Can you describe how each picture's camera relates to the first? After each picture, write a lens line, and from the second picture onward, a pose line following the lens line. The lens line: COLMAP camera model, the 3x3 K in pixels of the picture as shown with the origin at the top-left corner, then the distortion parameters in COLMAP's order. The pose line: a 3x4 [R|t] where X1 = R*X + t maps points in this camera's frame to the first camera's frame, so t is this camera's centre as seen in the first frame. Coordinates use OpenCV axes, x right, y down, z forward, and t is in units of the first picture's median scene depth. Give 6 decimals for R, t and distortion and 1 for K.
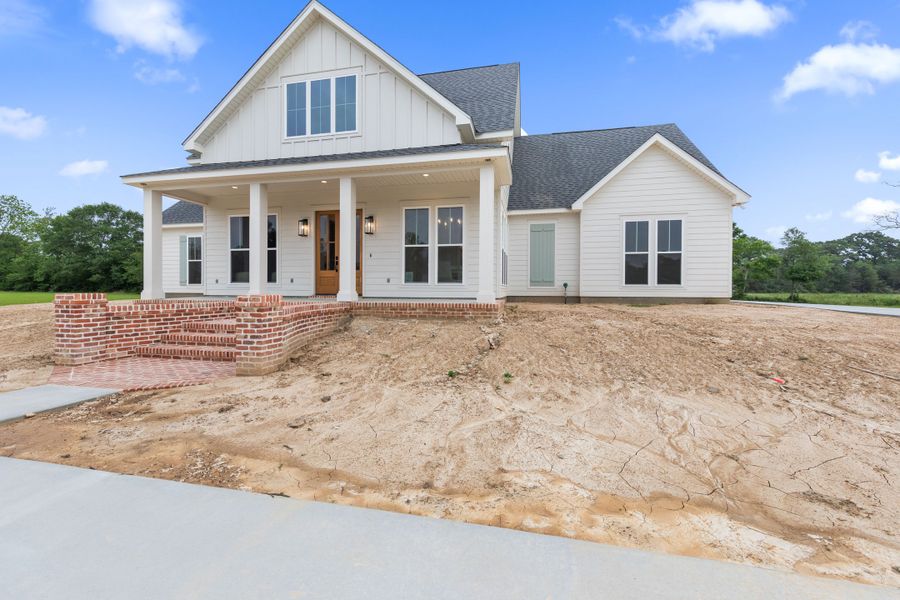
lens RADIAL K [[381.3, 0, 450.1], [0, 381.3, 284.5], [0, 0, 1]] dist [0.007601, 0.000062]
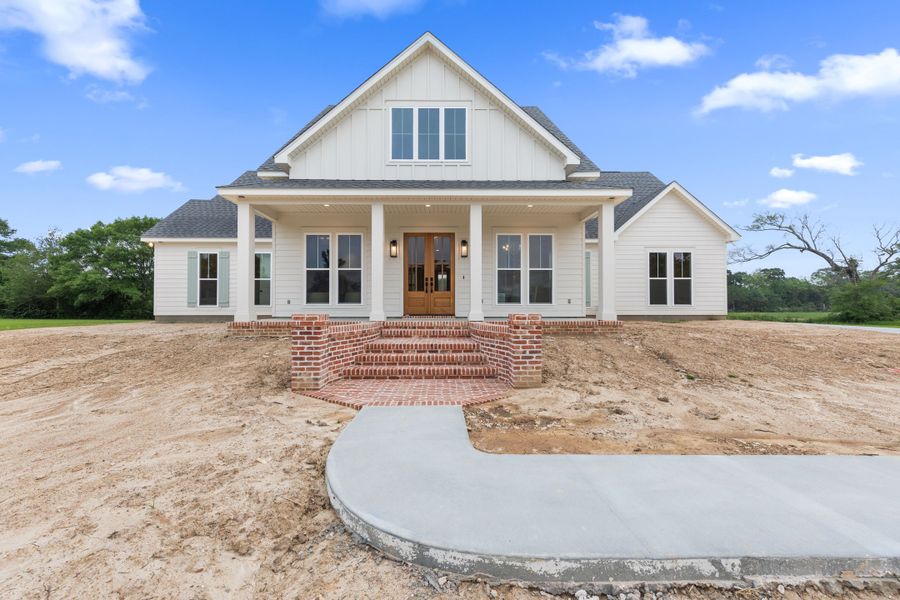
lens RADIAL K [[375.8, 0, 447.8], [0, 375.8, 297.8], [0, 0, 1]] dist [0.004788, 0.000090]
pose [[0.970856, 0.002679, 0.239648, -0.531723], [0.002323, 0.999785, -0.020586, 0.001595], [-0.239651, 0.020543, 0.970642, 0.004963]]
